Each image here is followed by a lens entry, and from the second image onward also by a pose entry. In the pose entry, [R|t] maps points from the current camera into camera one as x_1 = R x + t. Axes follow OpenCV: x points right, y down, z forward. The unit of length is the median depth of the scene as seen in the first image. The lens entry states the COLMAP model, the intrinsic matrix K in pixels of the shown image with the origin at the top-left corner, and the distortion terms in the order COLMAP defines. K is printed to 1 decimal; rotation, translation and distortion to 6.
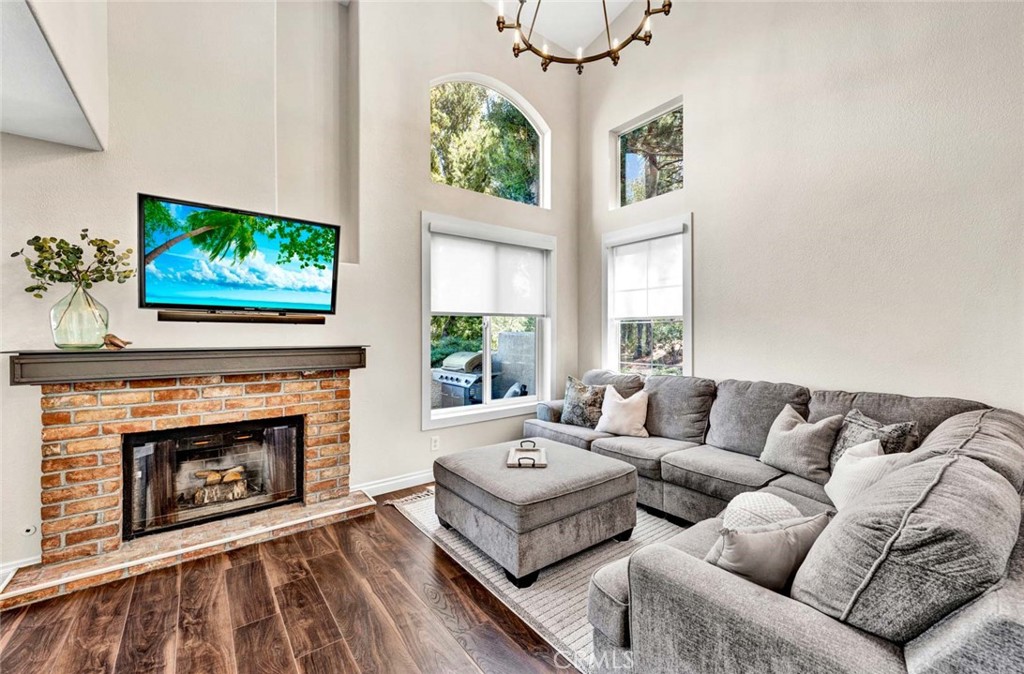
lens RADIAL K [[419.4, 0, 518.8], [0, 419.4, 335.2], [0, 0, 1]] dist [-0.009108, 0.002483]
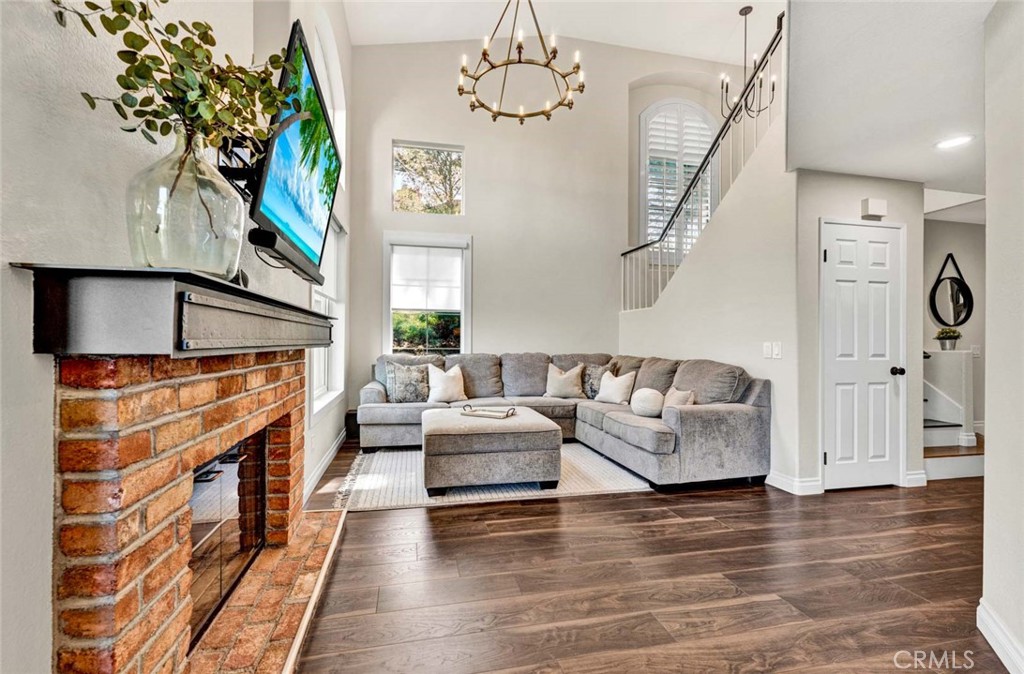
lens RADIAL K [[419.4, 0, 499.9], [0, 419.4, 341.1], [0, 0, 1]] dist [-0.009108, 0.002483]
pose [[0.438077, 0.005443, 0.898921, -1.086849], [-0.006840, 0.999973, -0.002721, 0.079115], [-0.898912, -0.004957, 0.438102, 0.423327]]
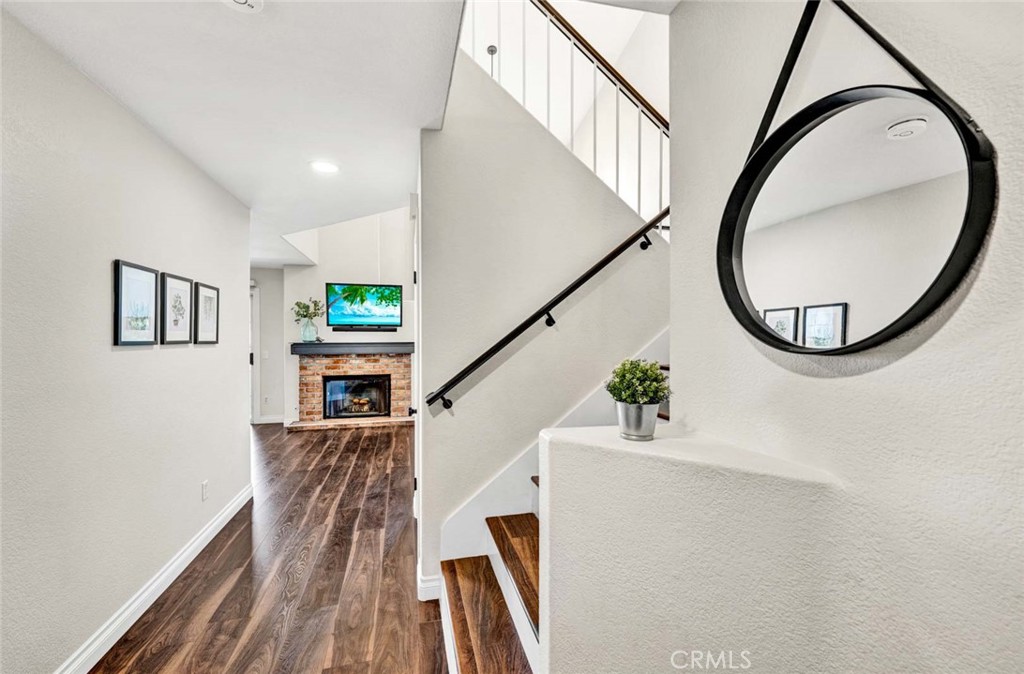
lens RADIAL K [[440.8, 0, 509.7], [0, 440.8, 342.0], [0, 0, 1]] dist [-0.003211, 0.000607]
pose [[0.919013, 0.010130, -0.394097, 1.041478], [-0.001929, 0.999773, 0.021201, -0.026374], [0.394222, -0.018724, 0.918824, -0.915750]]
